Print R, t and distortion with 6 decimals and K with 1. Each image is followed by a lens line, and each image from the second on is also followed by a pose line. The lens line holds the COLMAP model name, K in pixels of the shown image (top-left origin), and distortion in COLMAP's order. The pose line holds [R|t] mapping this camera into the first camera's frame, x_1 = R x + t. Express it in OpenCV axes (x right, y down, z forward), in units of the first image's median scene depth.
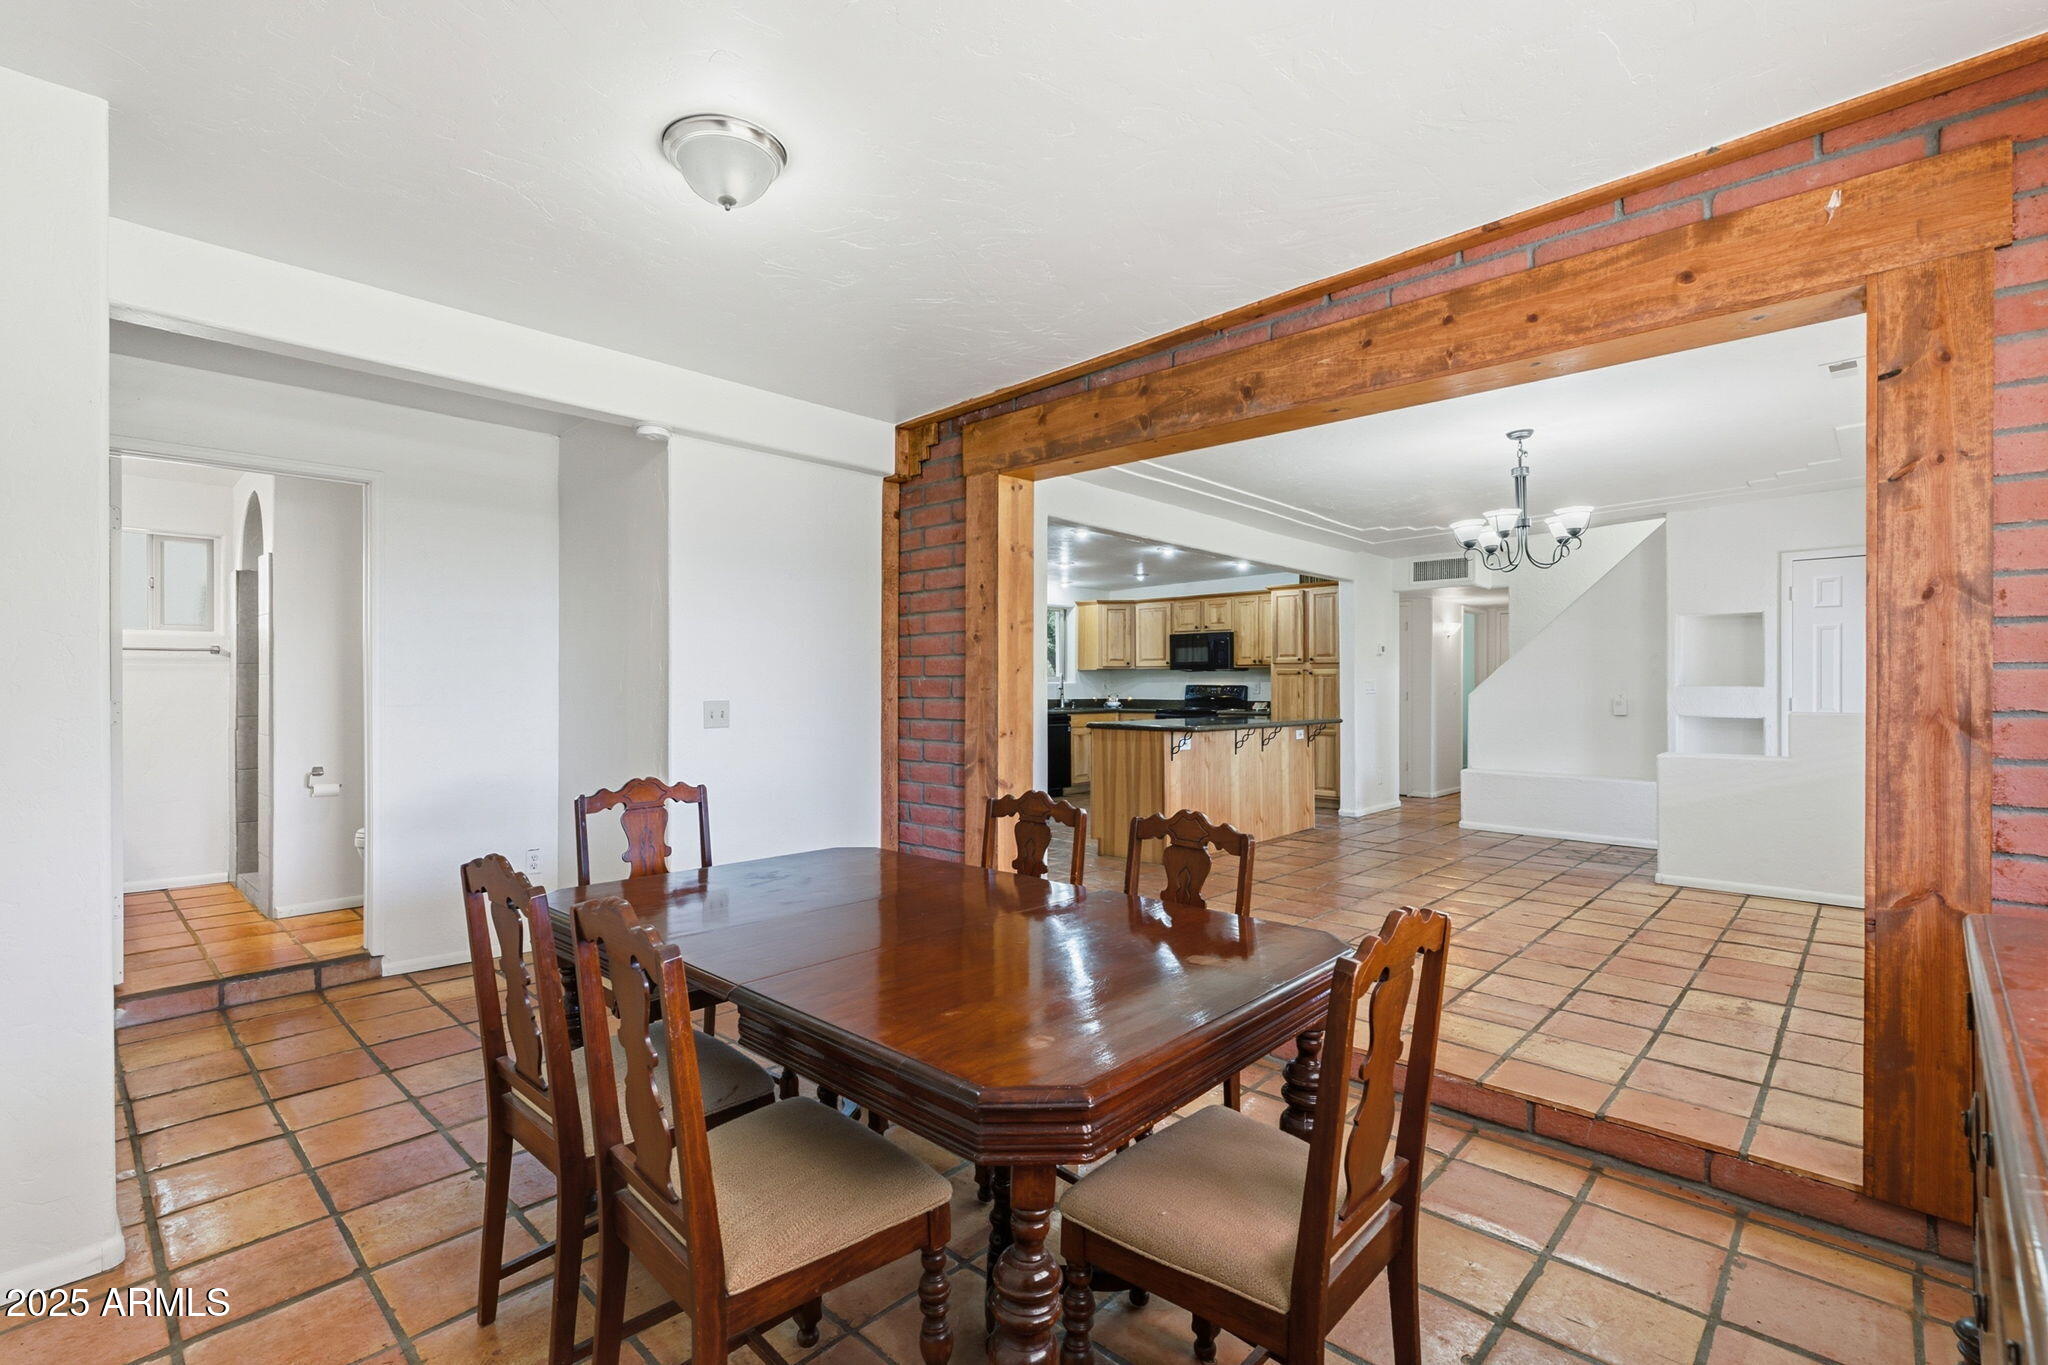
lens RADIAL K [[945.9, 0, 1016.7], [0, 945.9, 703.8], [0, 0, 1]] dist [-0.013300, -0.000415]
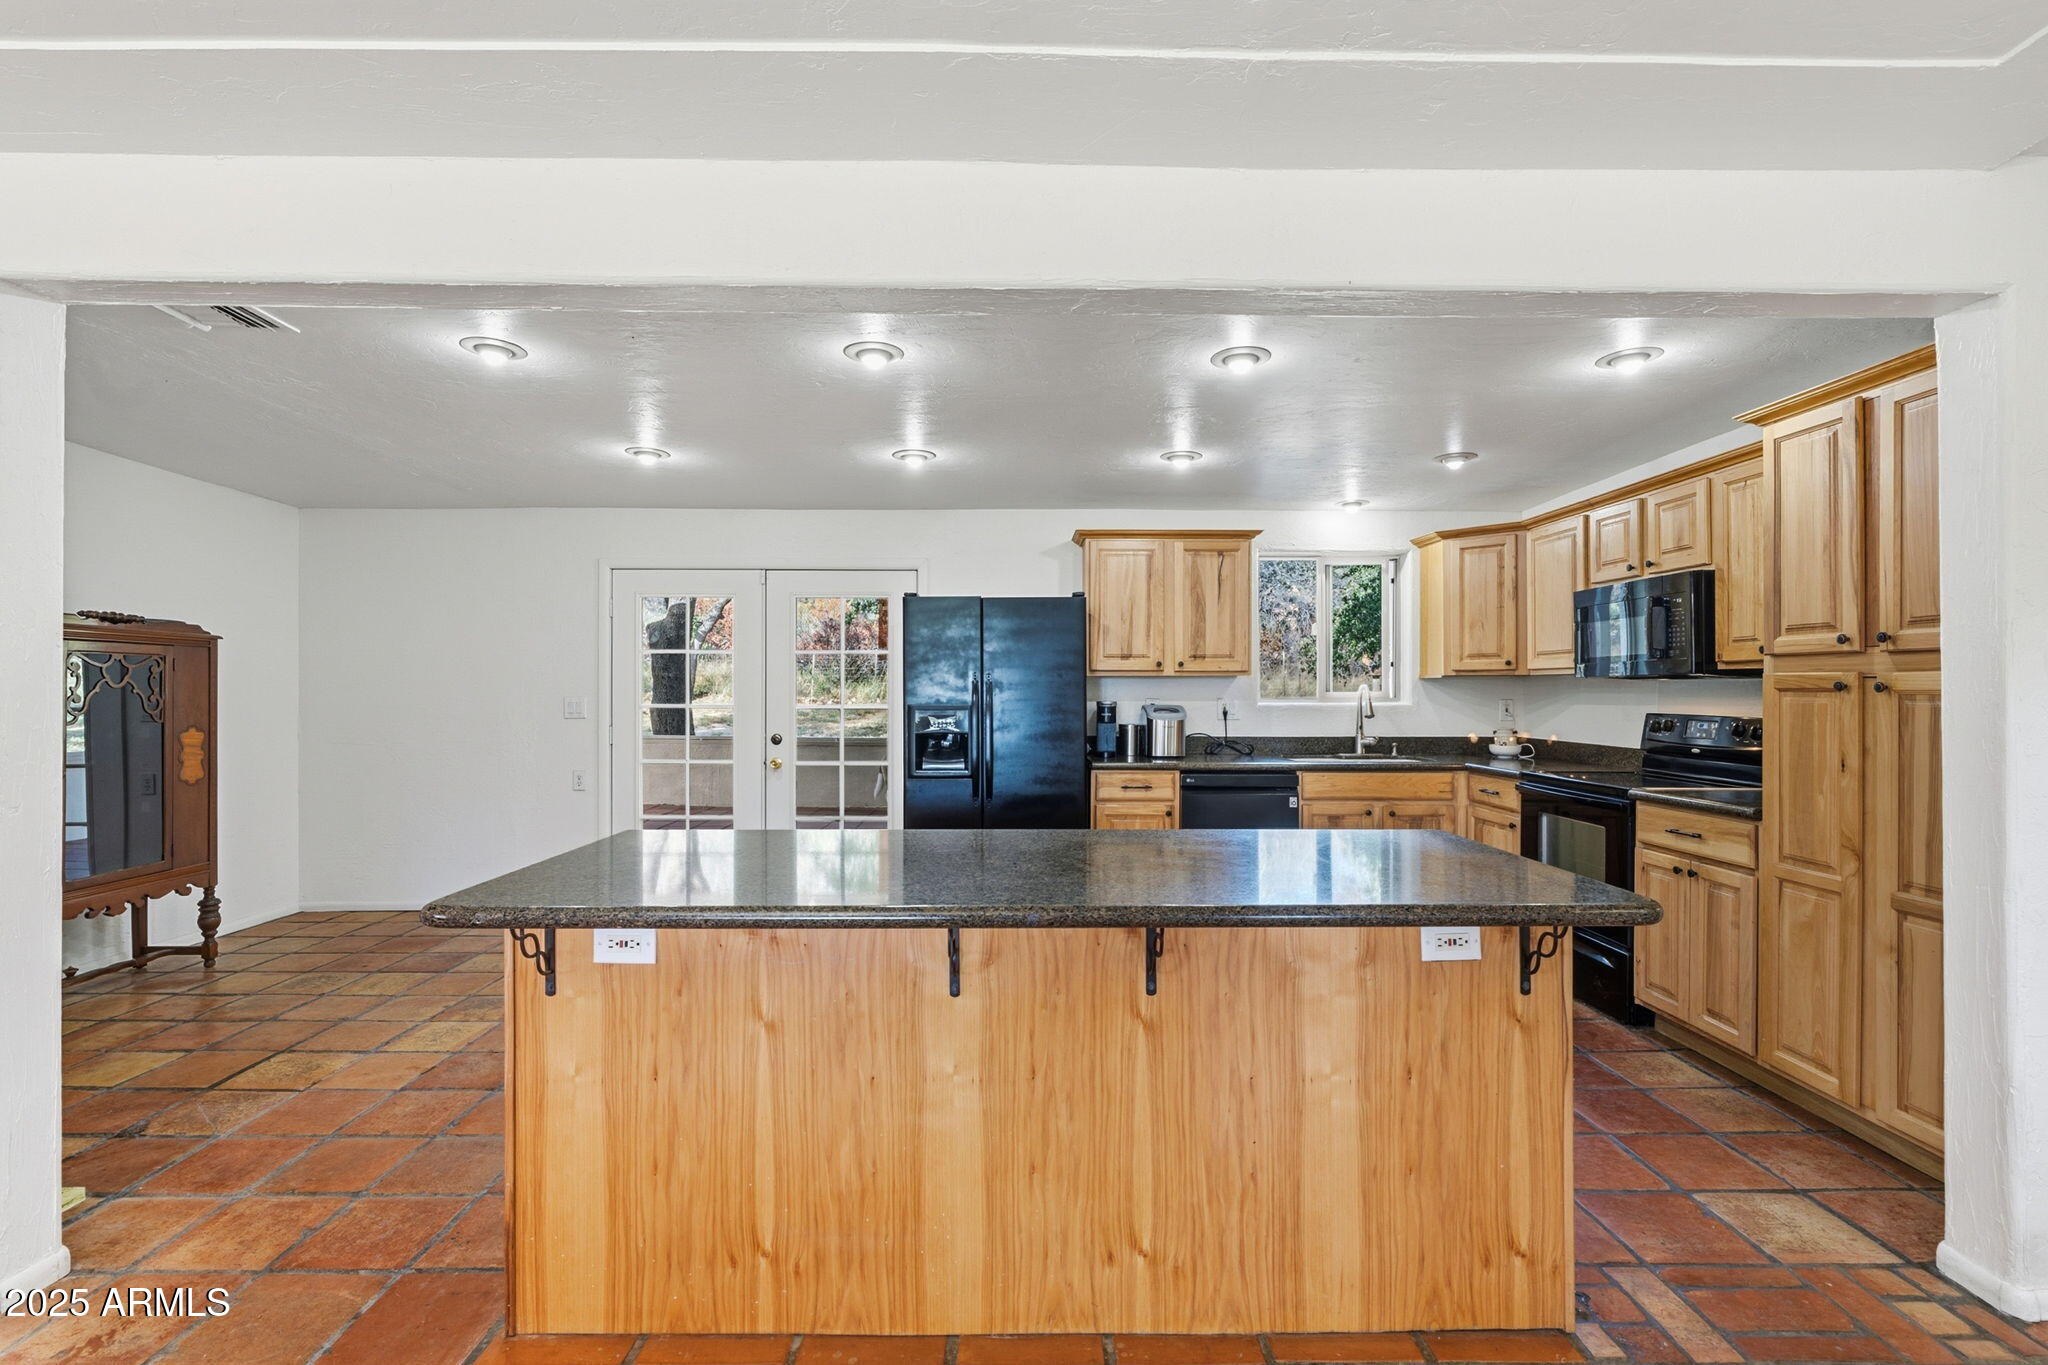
lens RADIAL K [[941.5, 0, 1024.0], [0, 941.5, 682.5], [0, 0, 1]] dist [-0.000393, 0.000139]
pose [[0.694932, -0.004120, -0.719064, 0.294123], [-0.015772, 0.999656, -0.020970, -0.021009], [0.718903, 0.025914, 0.694627, 0.547870]]
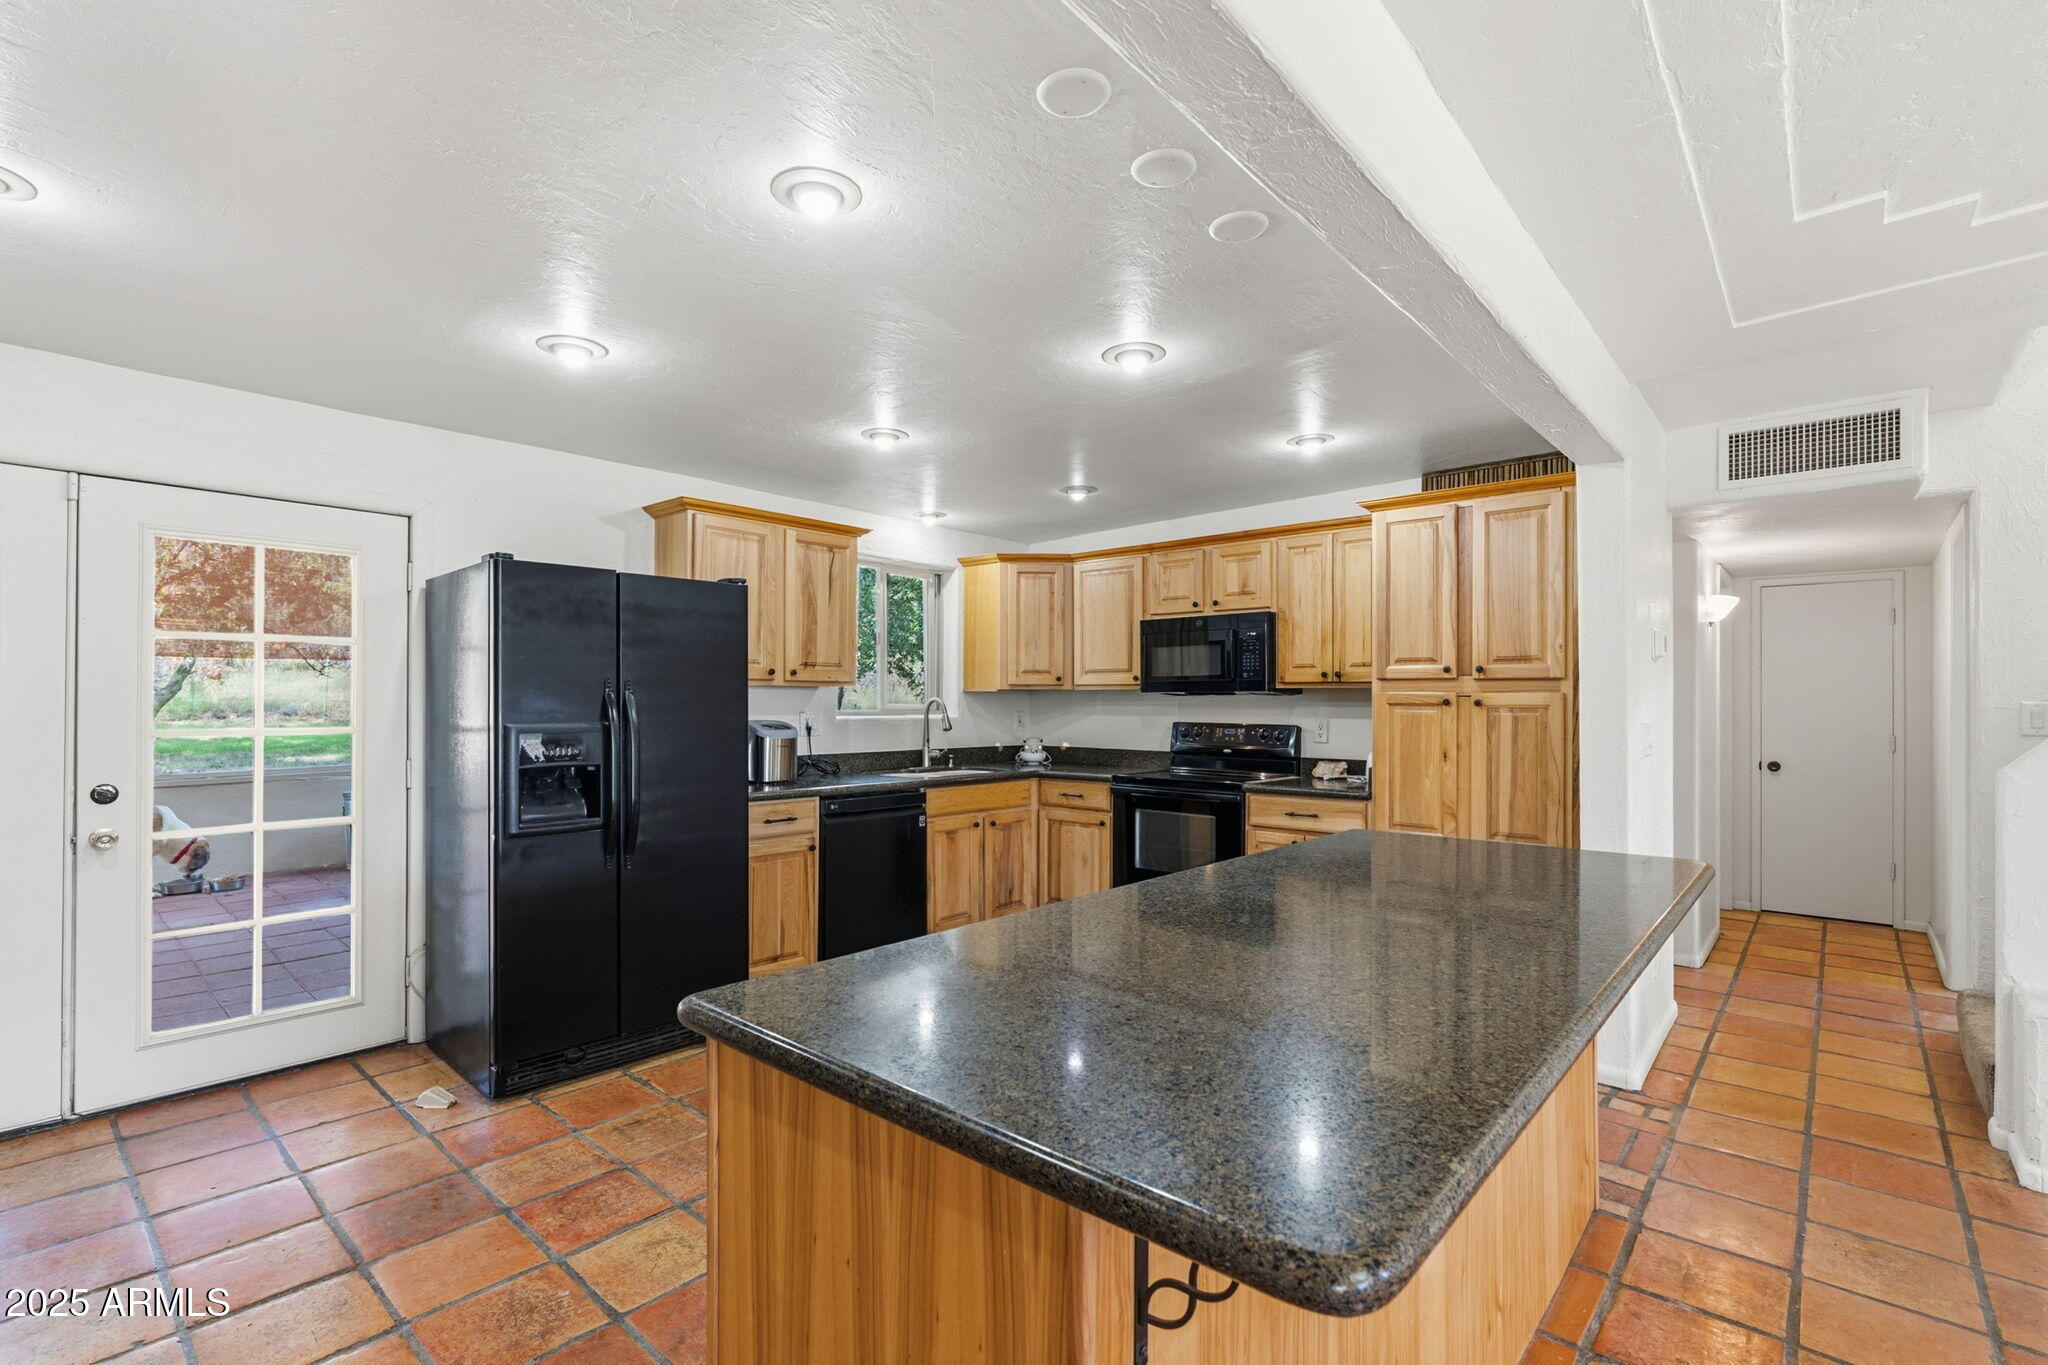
lens RADIAL K [[940.8, 0, 1029.0], [0, 940.8, 695.2], [0, 0, 1]] dist [-0.002900, 0.000150]
pose [[0.999239, 0.004069, 0.038788, 0.086347], [-0.003006, 0.999619, -0.027427, -0.020888], [-0.038885, 0.027289, 0.998871, 0.522813]]
